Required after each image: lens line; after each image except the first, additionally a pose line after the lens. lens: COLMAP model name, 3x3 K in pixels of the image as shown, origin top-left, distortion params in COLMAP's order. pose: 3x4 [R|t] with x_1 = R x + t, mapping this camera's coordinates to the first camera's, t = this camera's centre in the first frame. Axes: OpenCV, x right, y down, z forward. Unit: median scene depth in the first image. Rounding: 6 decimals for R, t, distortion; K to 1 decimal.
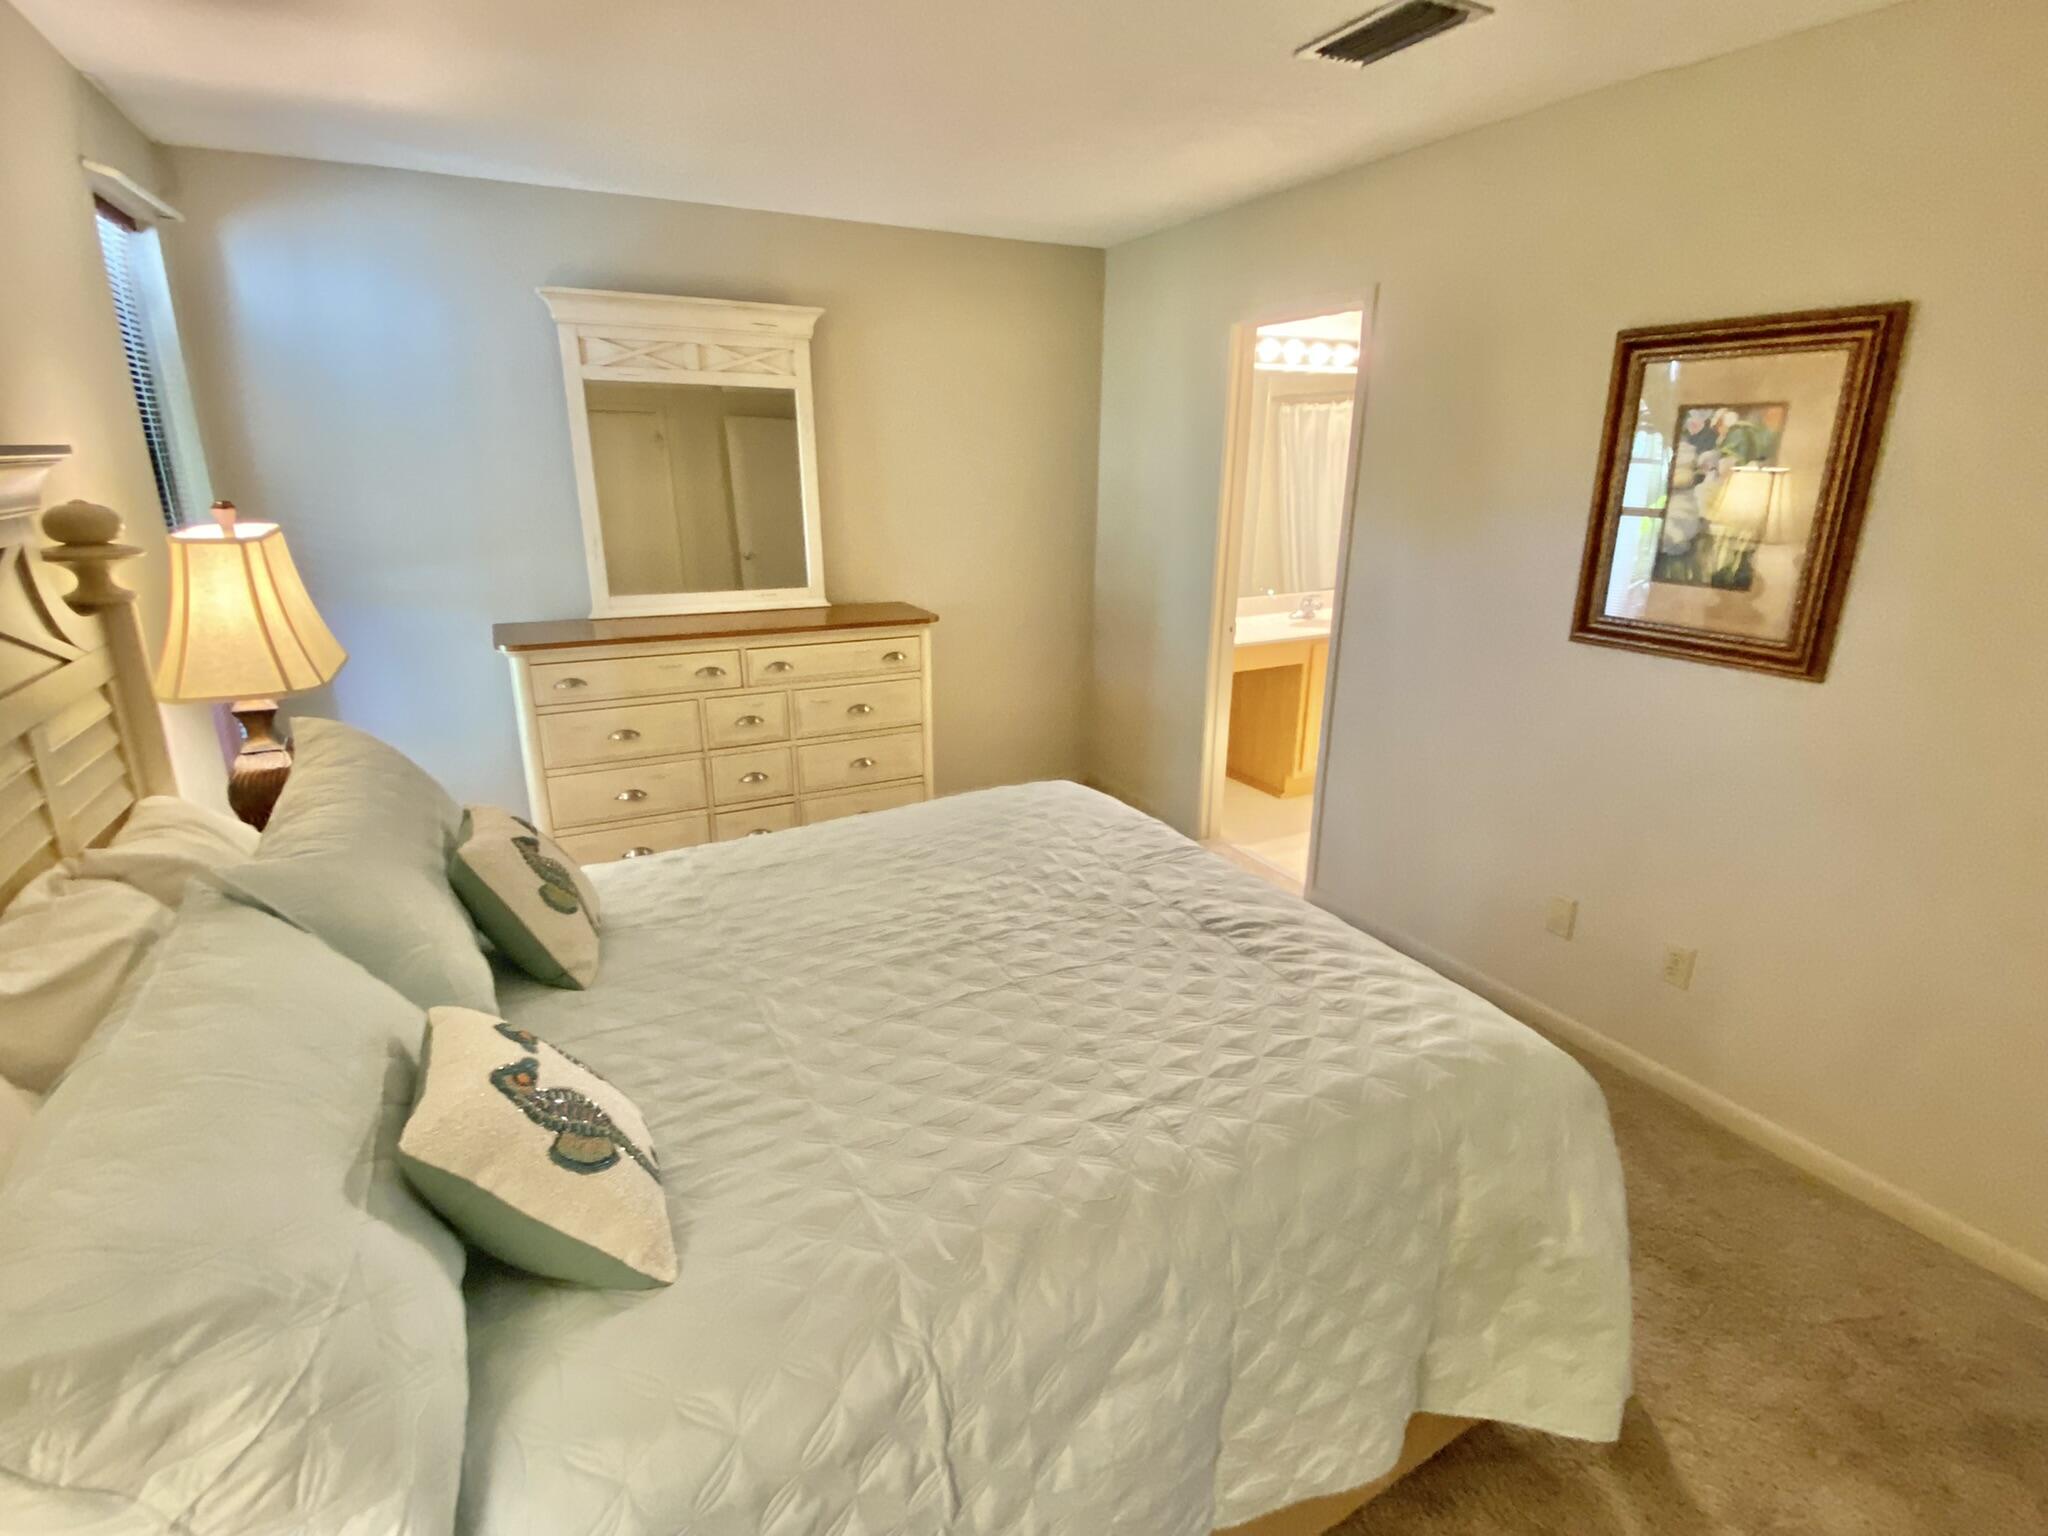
lens RADIAL K [[993.9, 0, 1017.5], [0, 993.9, 763.5], [0, 0, 1]] dist [0.033292, -0.029383]
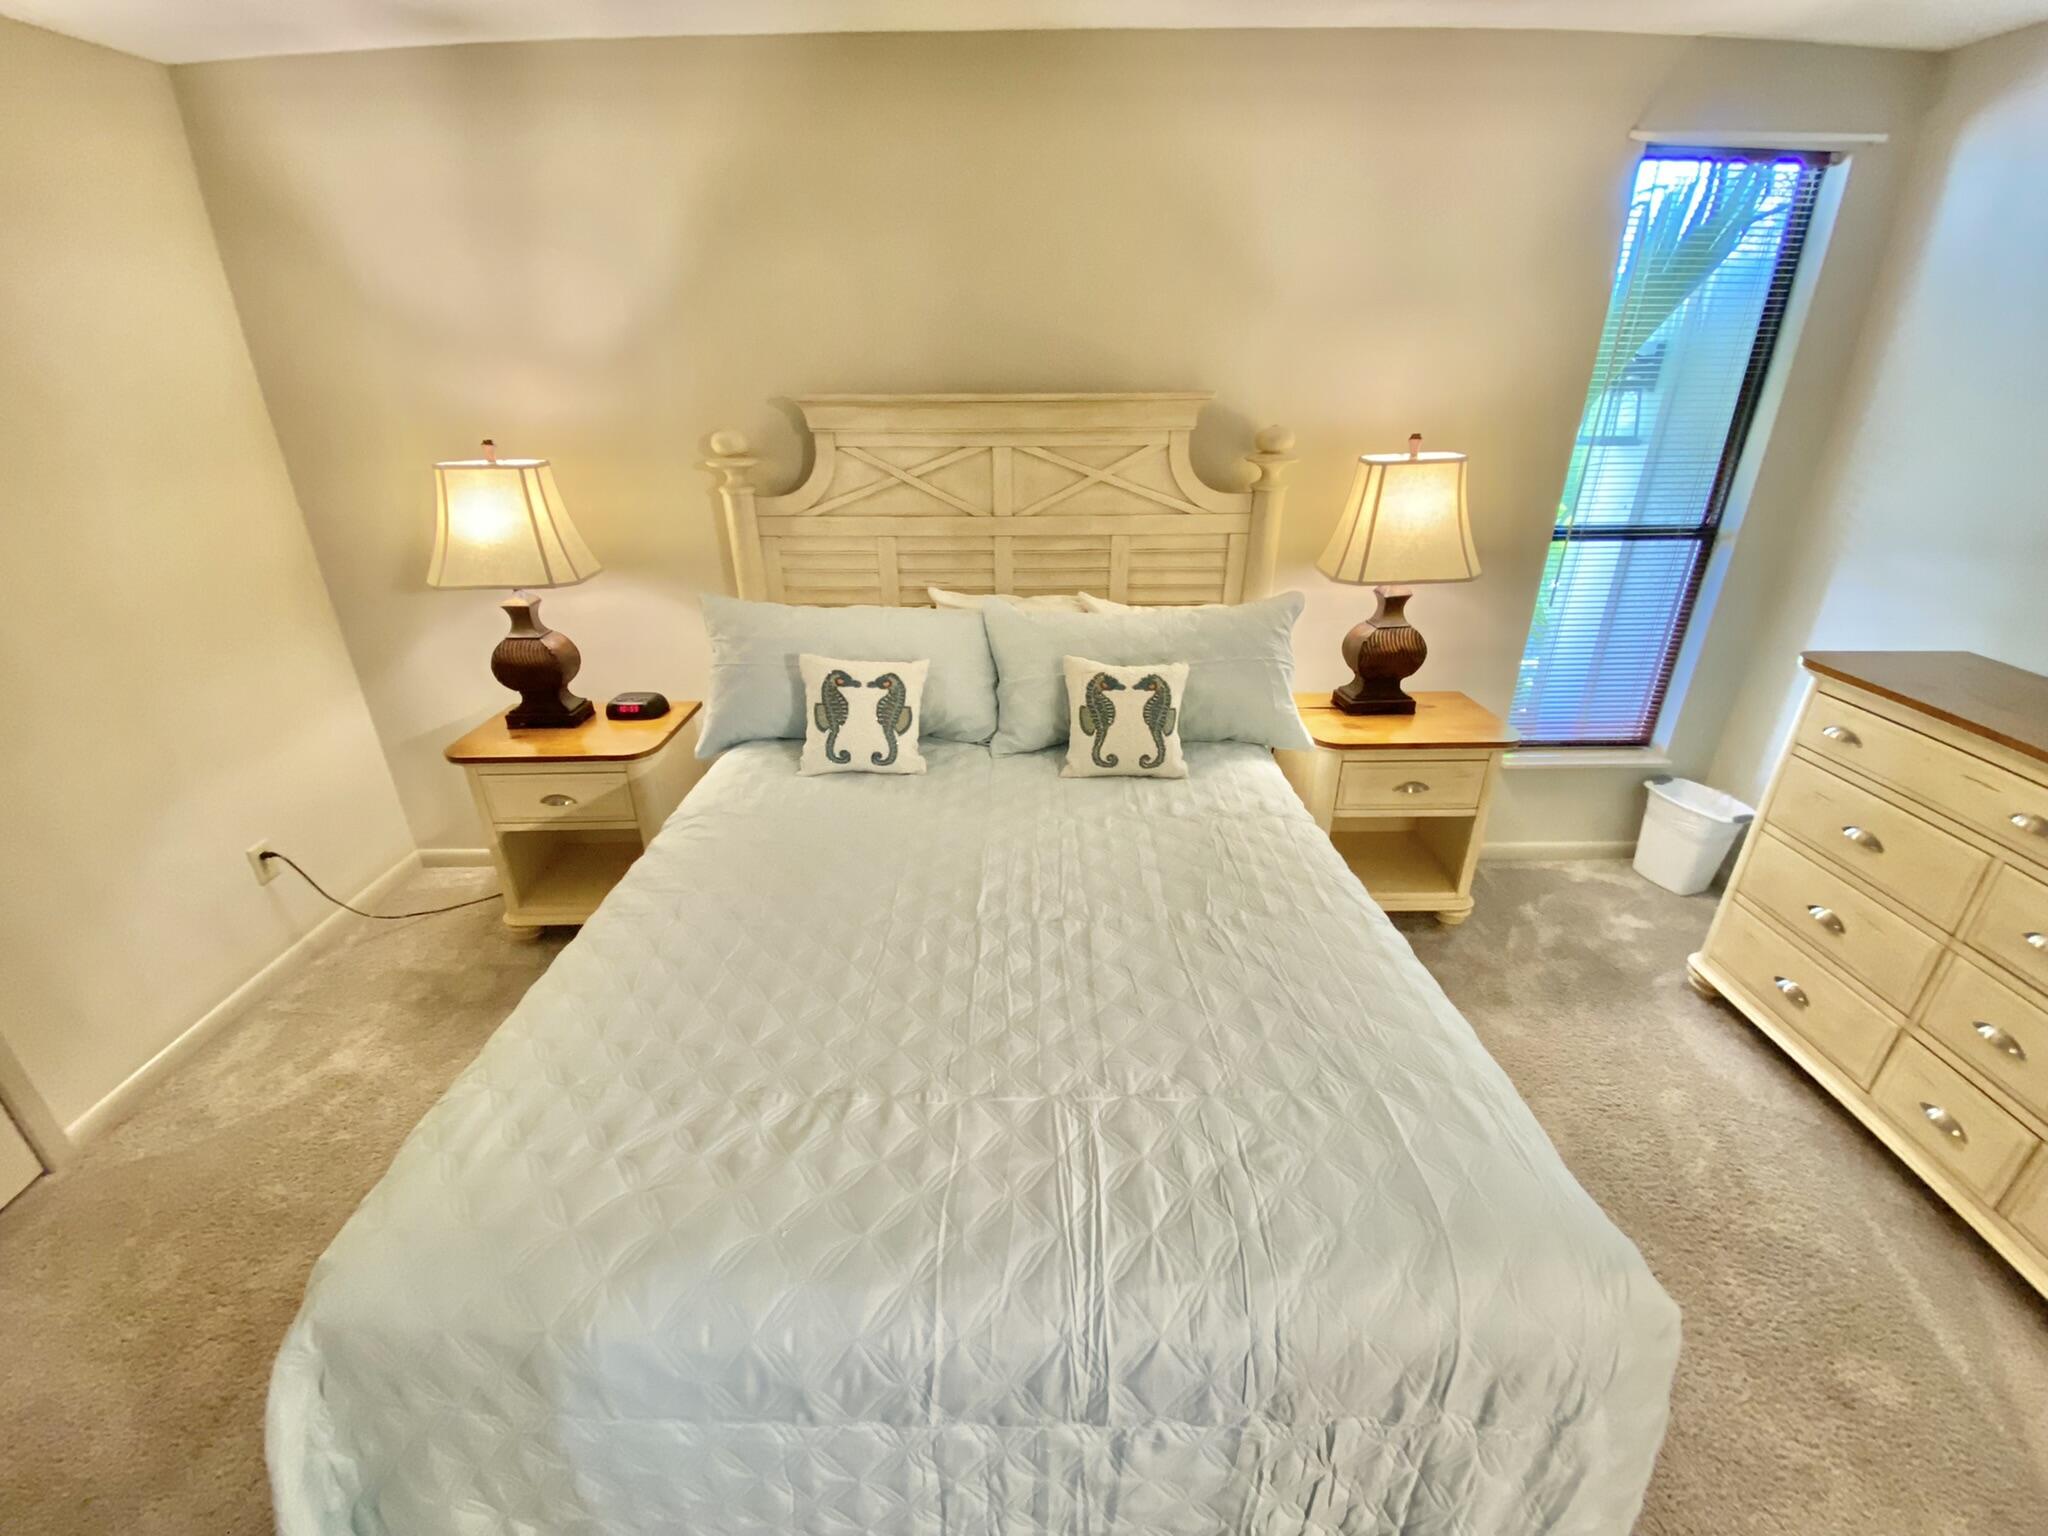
lens RADIAL K [[829.1, 0, 1017.7], [0, 829.1, 759.5], [0, 0, 1]] dist [0.033654, -0.029019]
pose [[-0.467313, 0.366698, -0.804457, 0.402817], [-0.256556, 0.814522, 0.520321, -0.290695], [0.846048, 0.449541, -0.286557, 0.881136]]
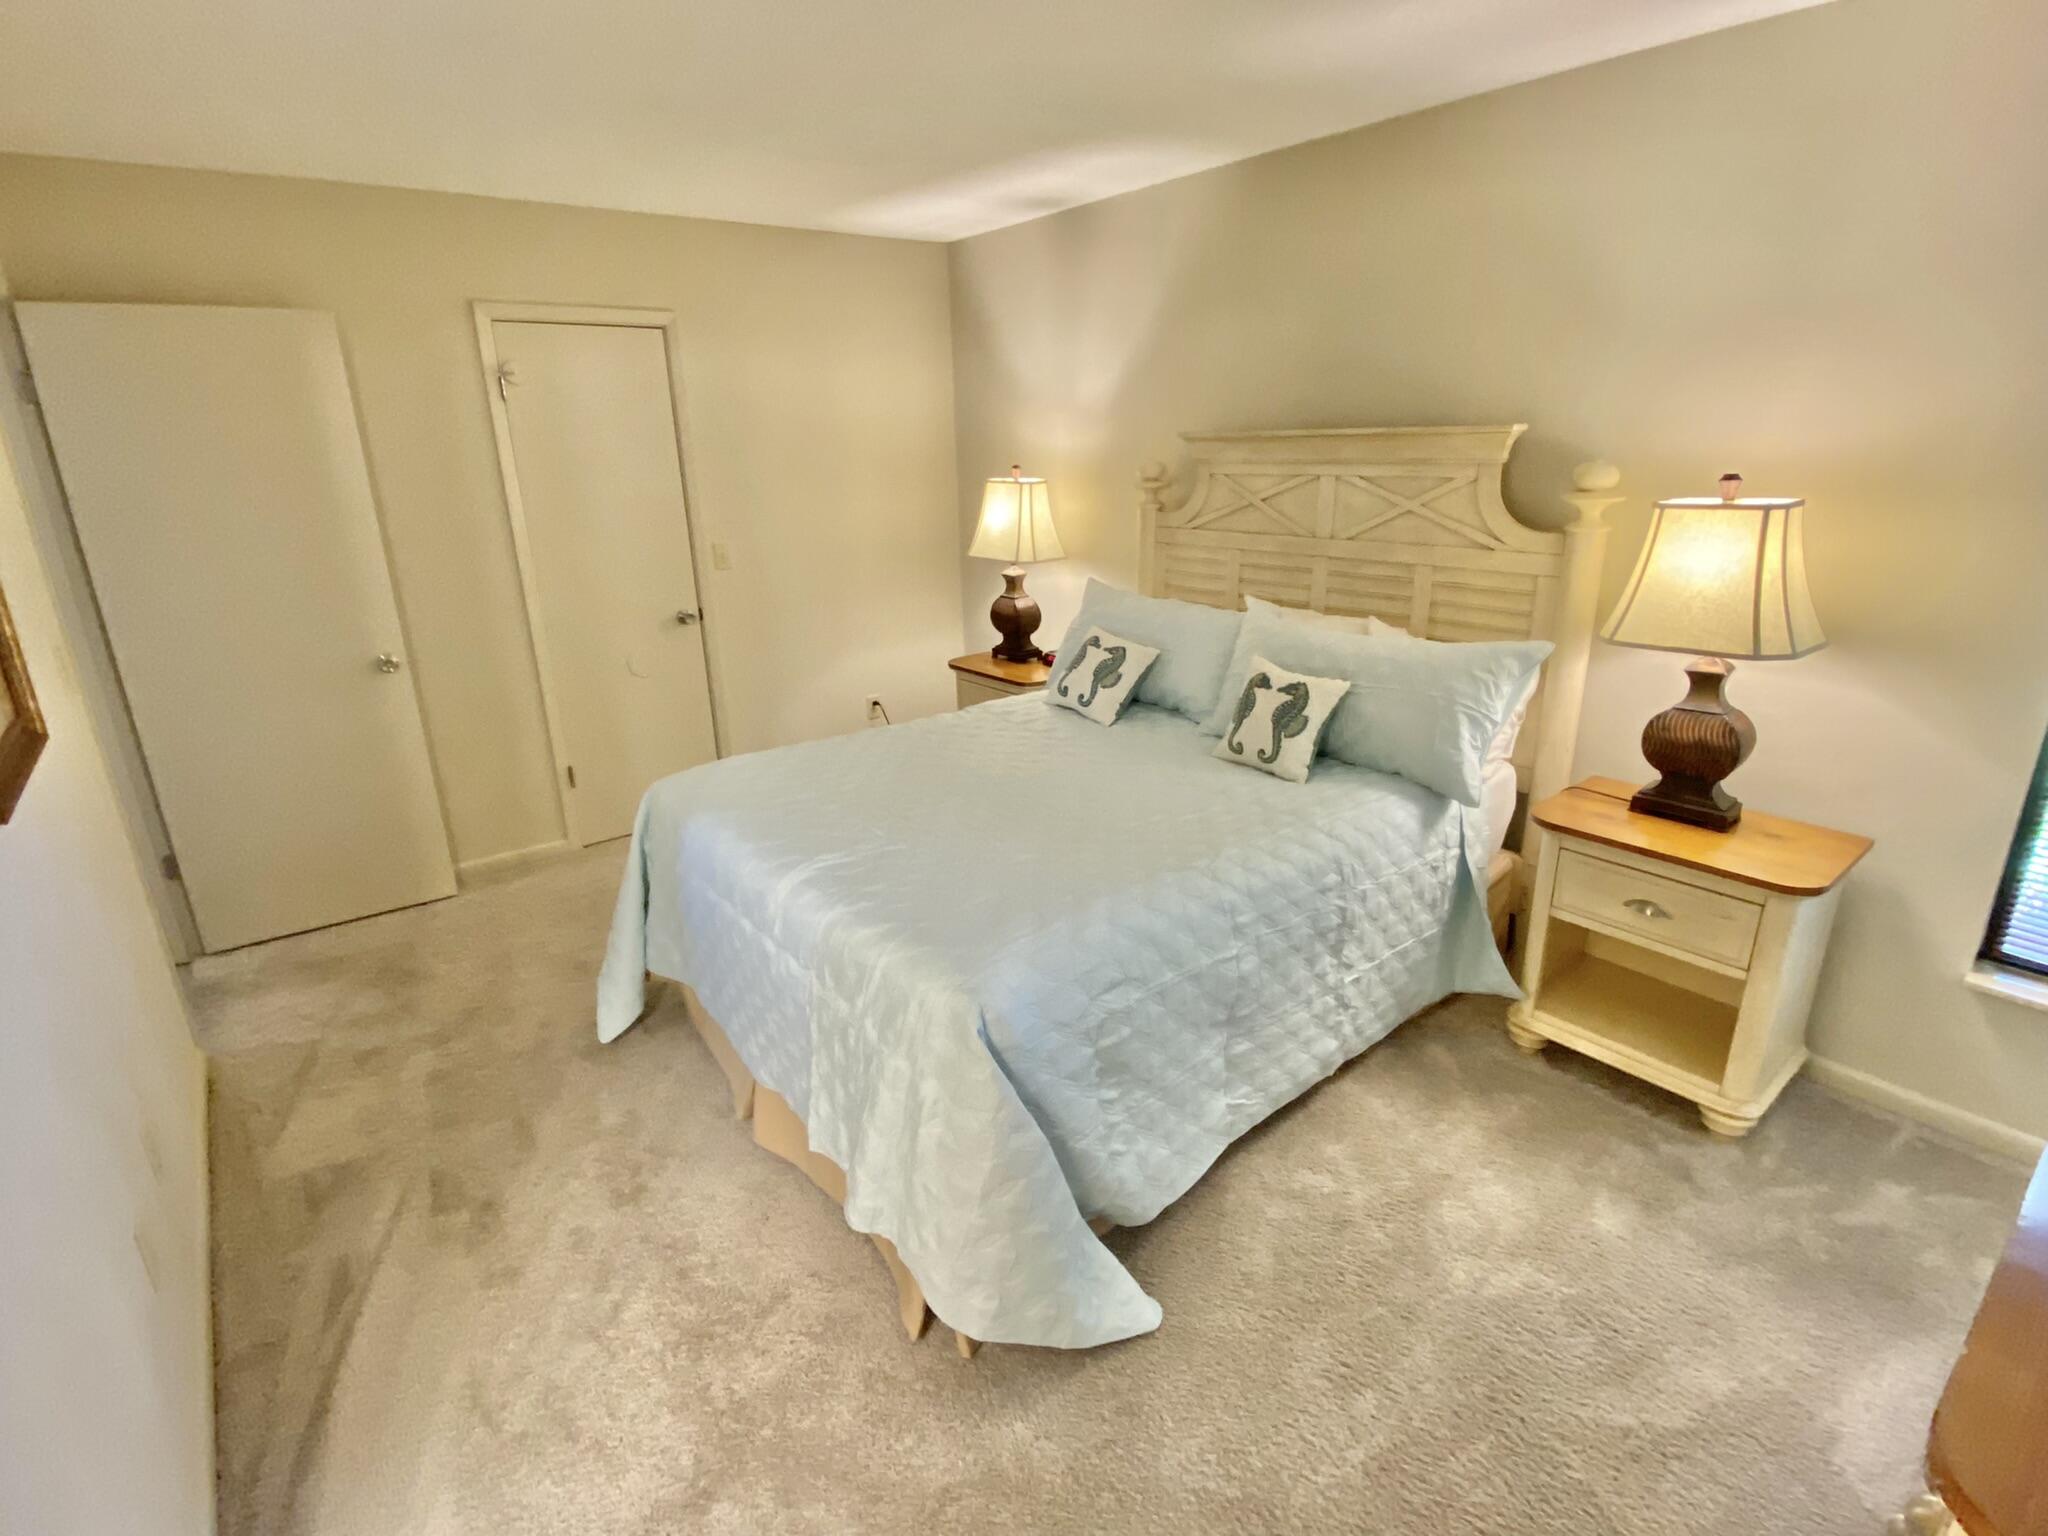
lens RADIAL K [[983.9, 0, 1019.7], [0, 983.9, 763.6], [0, 0, 1]] dist [0.044183, -0.044183]
pose [[-0.982030, 0.080203, -0.170835, 0.093090], [-0.034688, 0.813076, 0.581123, -0.518529], [0.185510, 0.576606, -0.795683, 1.629858]]
